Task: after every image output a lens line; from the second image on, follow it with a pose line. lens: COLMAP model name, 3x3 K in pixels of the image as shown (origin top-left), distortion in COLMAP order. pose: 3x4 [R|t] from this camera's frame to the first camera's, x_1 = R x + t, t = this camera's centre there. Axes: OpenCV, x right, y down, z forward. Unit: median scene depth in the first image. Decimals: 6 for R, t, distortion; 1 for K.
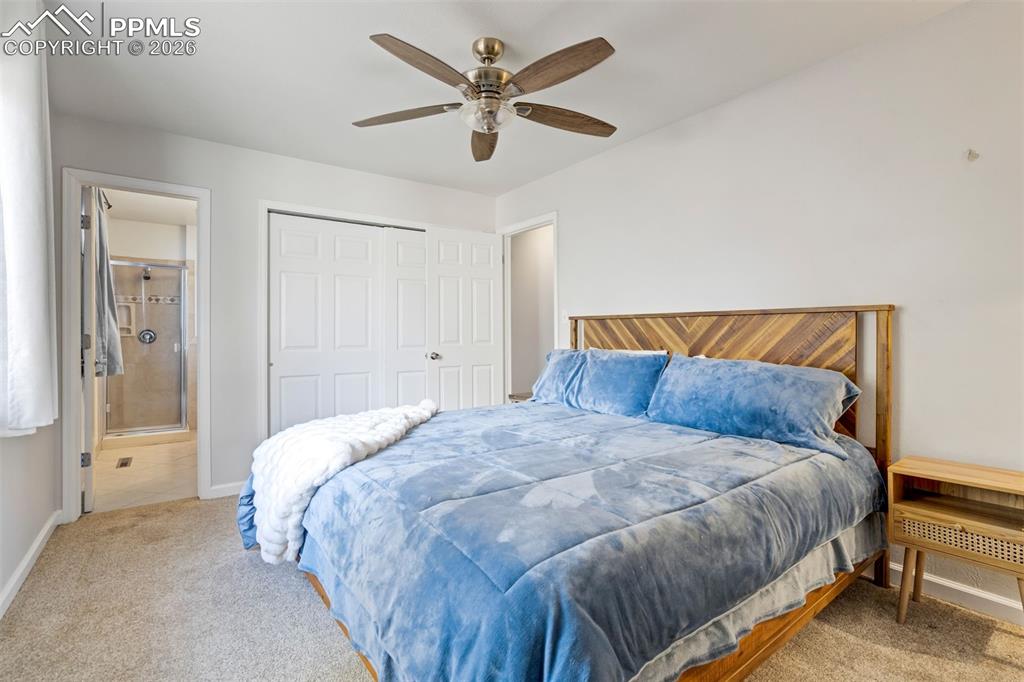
lens RADIAL K [[472.4, 0, 516.1], [0, 472.4, 347.8], [0, 0, 1]] dist [-0.043100, 0.020773]
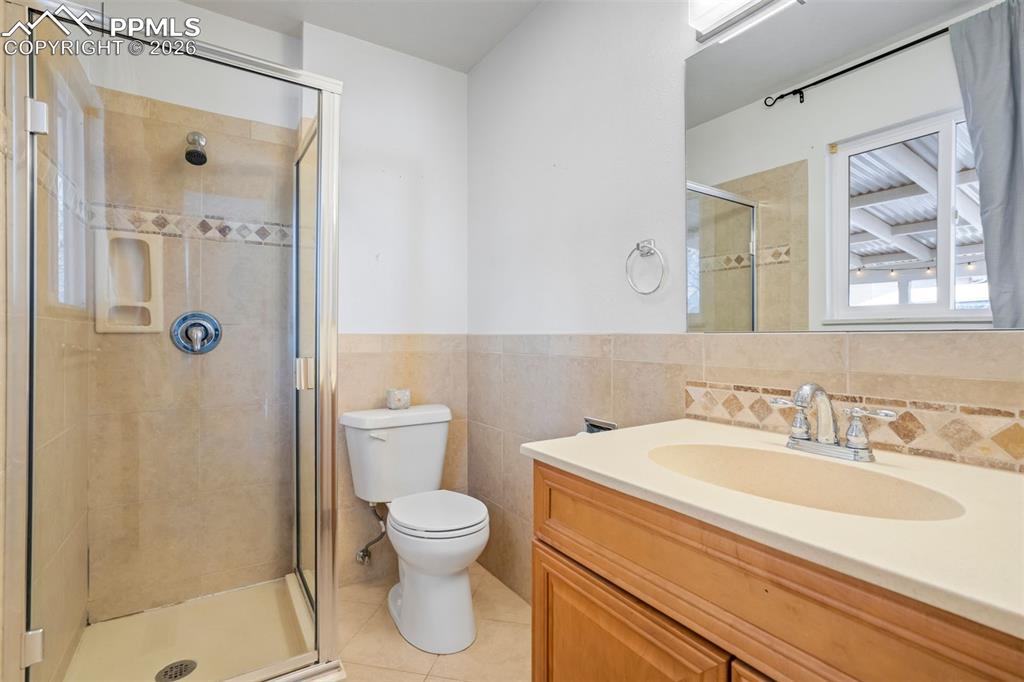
lens RADIAL K [[472.4, 0, 516.1], [0, 472.4, 347.8], [0, 0, 1]] dist [-0.043100, 0.020773]
pose [[0.996671, -0.001079, -0.081525, -0.522977], [0.000425, 0.999968, -0.008041, -0.009992], [0.081531, 0.007980, 0.996639, 0.665478]]
